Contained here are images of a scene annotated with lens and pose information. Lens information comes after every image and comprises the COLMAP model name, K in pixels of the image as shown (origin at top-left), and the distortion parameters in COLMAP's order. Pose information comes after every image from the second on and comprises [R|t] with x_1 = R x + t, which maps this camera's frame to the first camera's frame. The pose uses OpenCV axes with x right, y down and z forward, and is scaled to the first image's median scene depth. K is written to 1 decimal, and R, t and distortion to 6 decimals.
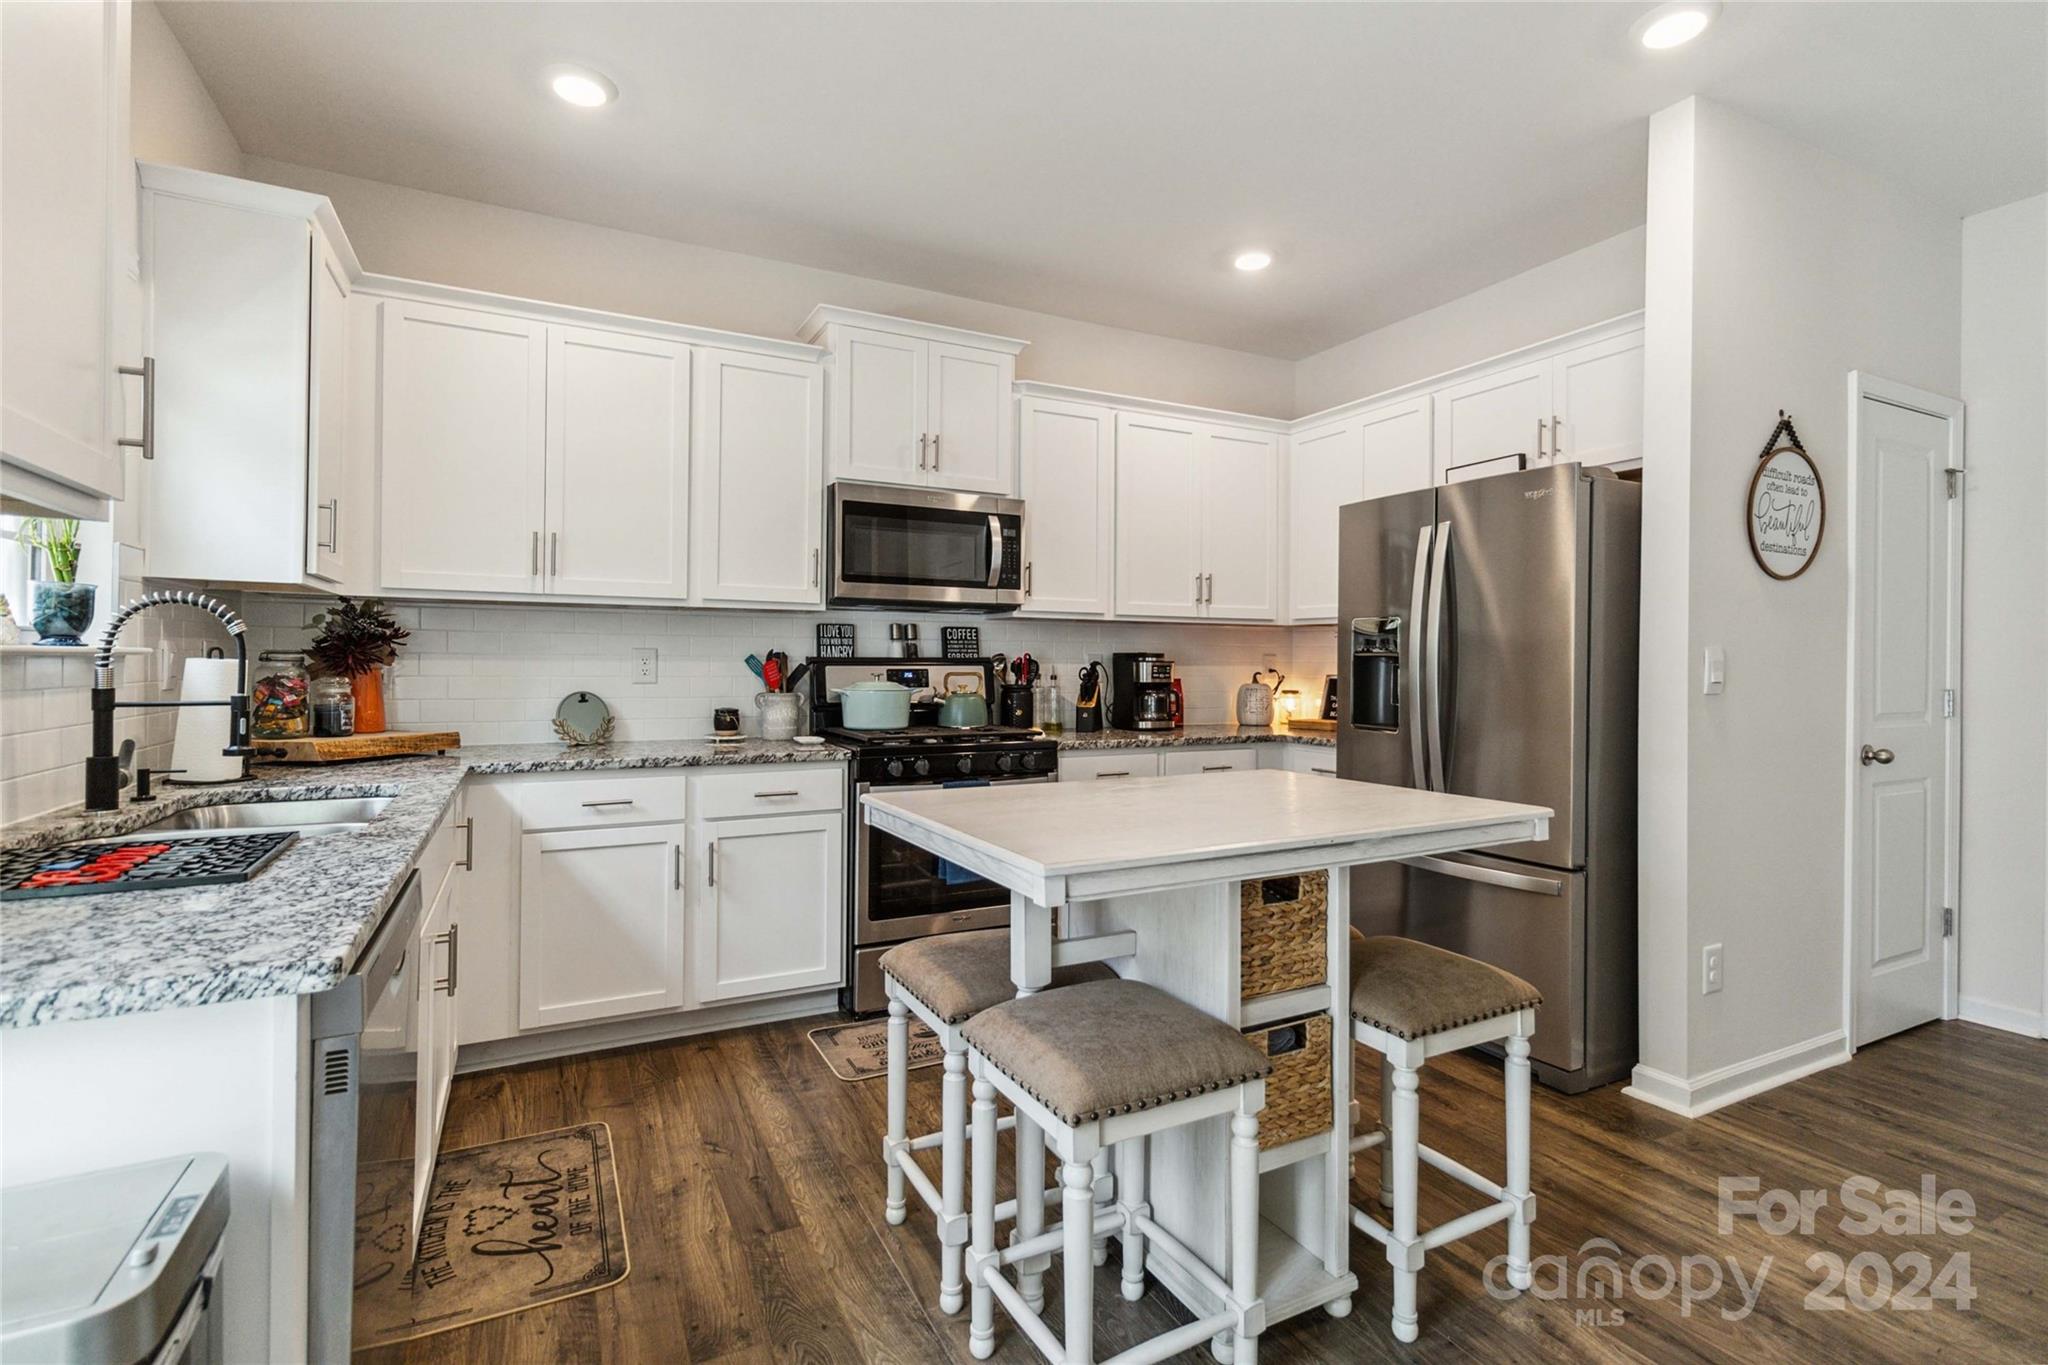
lens RADIAL K [[952.7, 0, 1031.3], [0, 952.7, 666.4], [0, 0, 1]] dist [0.003755, 0.000943]
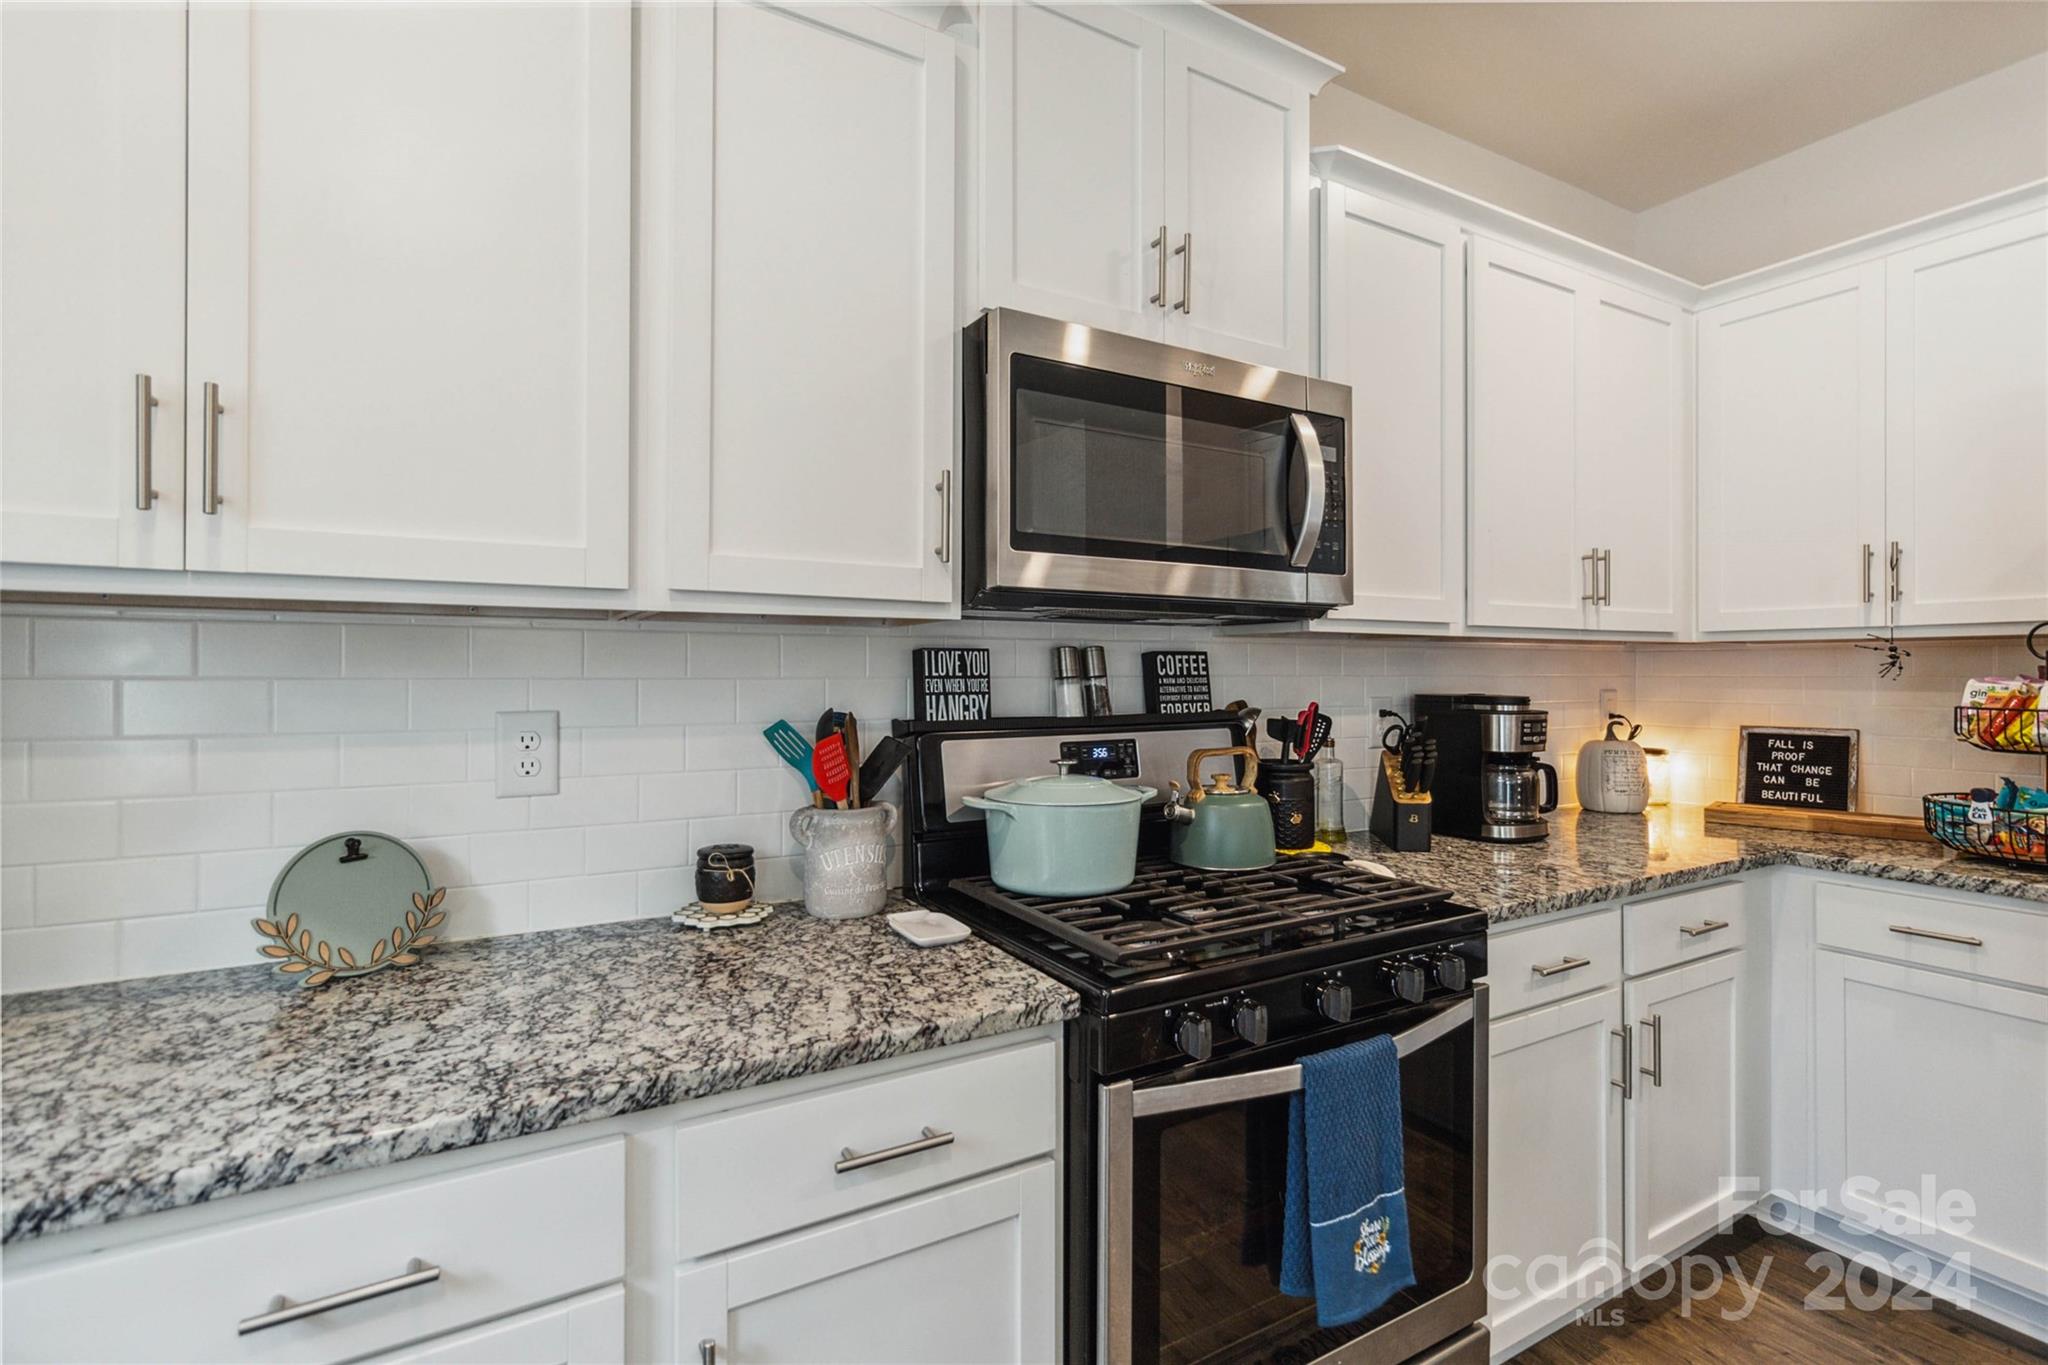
lens RADIAL K [[952.7, 0, 1034.8], [0, 952.7, 668.0], [0, 0, 1]] dist [0.003755, 0.000943]
pose [[0.998626, -0.006908, 0.051952, -0.194669], [0.007385, 0.999932, -0.008992, -0.031181], [-0.051886, 0.009363, 0.998609, 0.542502]]
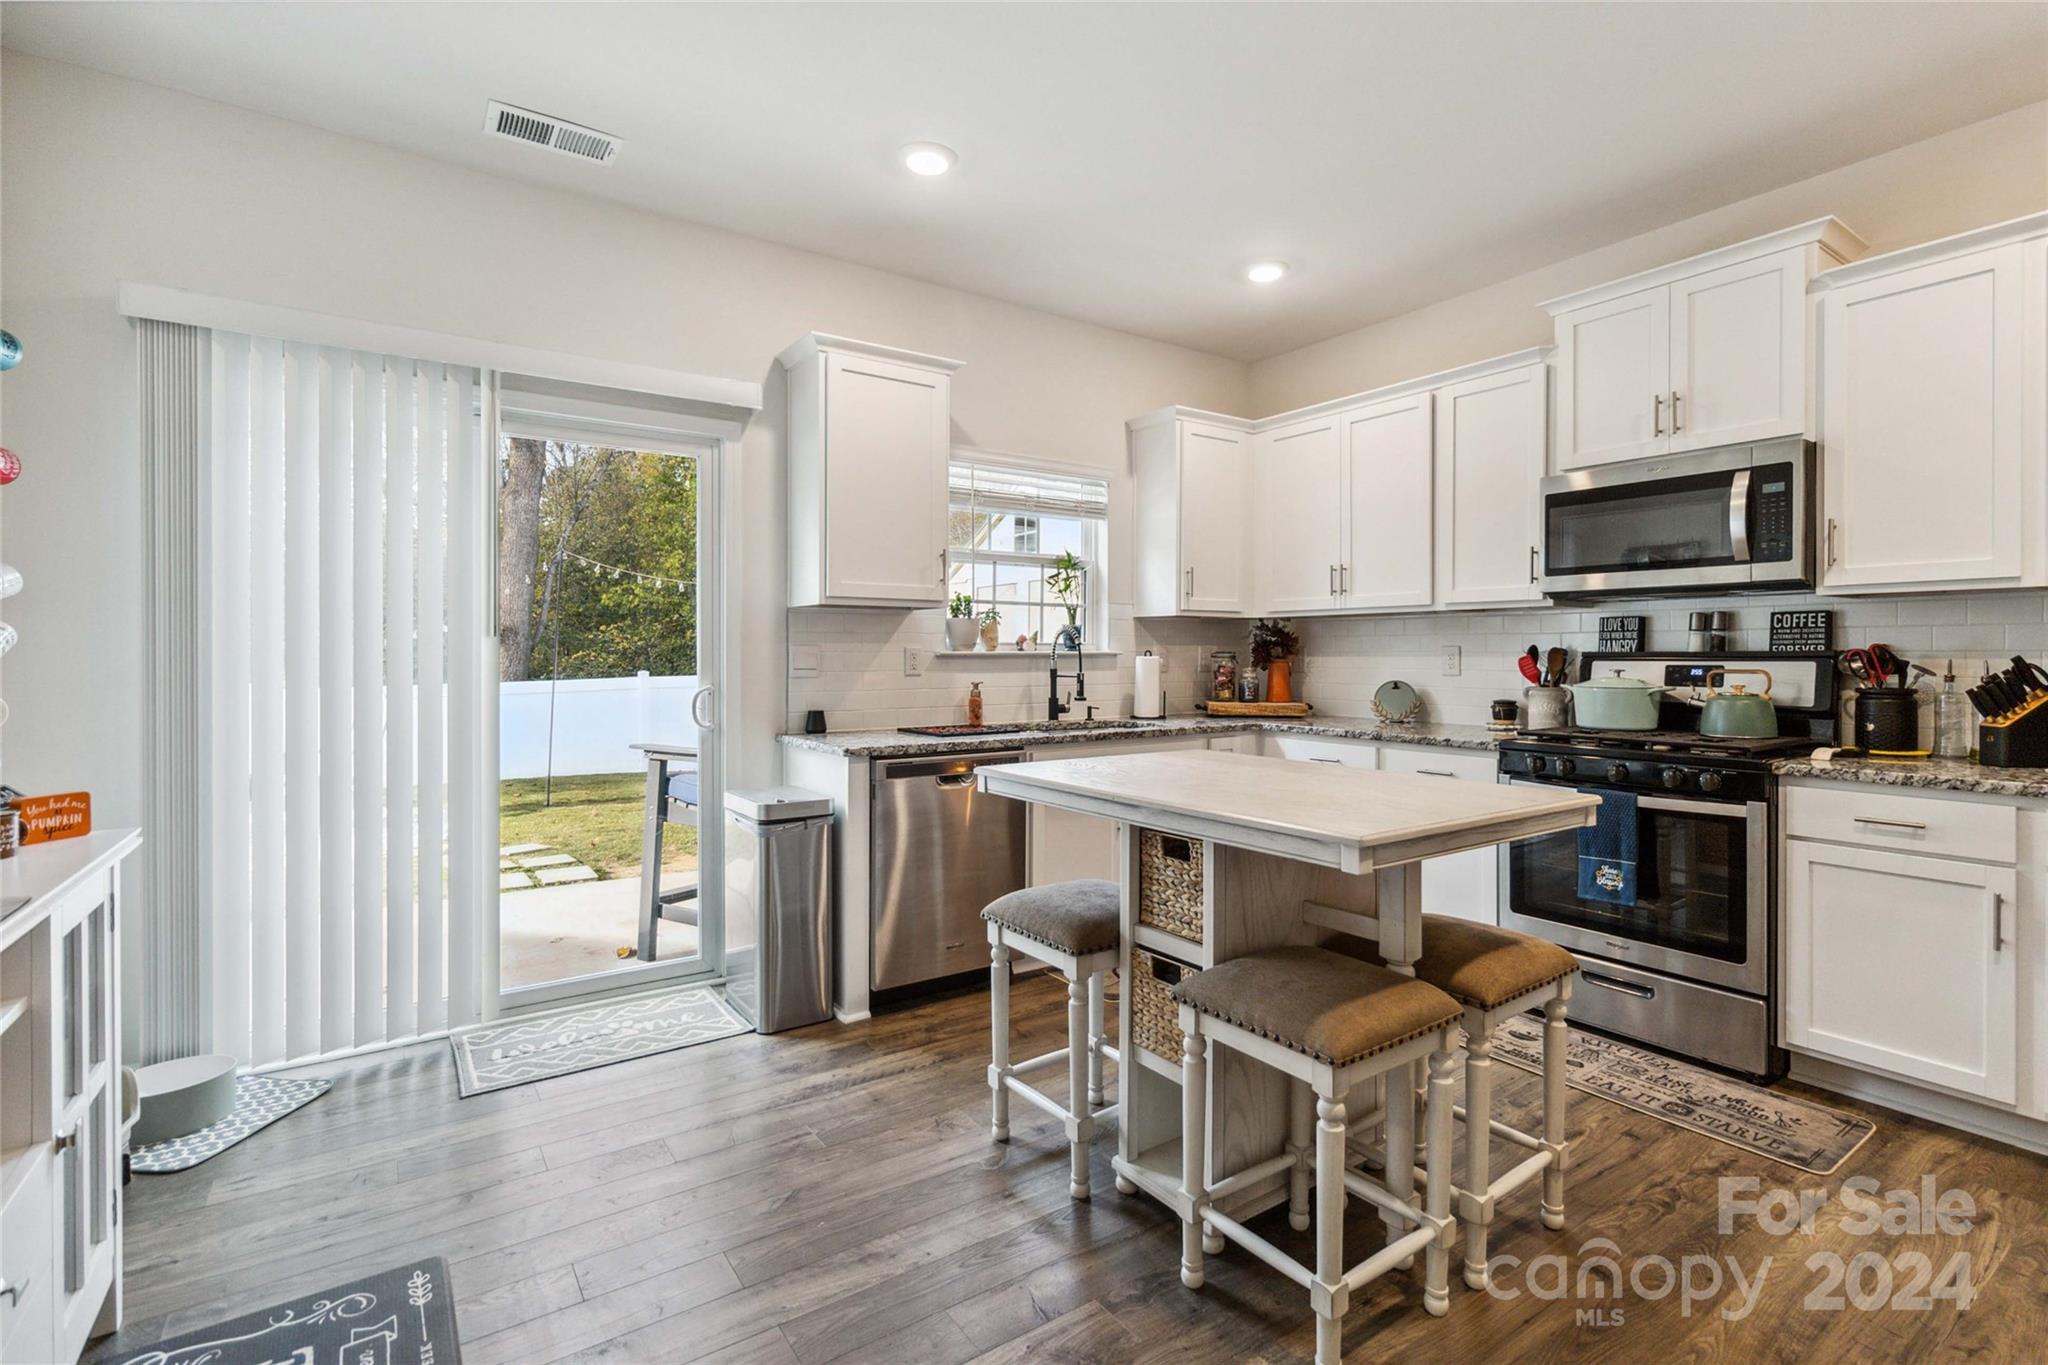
lens RADIAL K [[952.7, 0, 1029.7], [0, 952.7, 667.1], [0, 0, 1]] dist [0.003755, 0.000943]
pose [[0.121075, 0.008649, -0.992606, 0.674497], [-0.001154, 0.999963, 0.008572, -0.002250], [0.992643, 0.000107, 0.121080, 0.316860]]
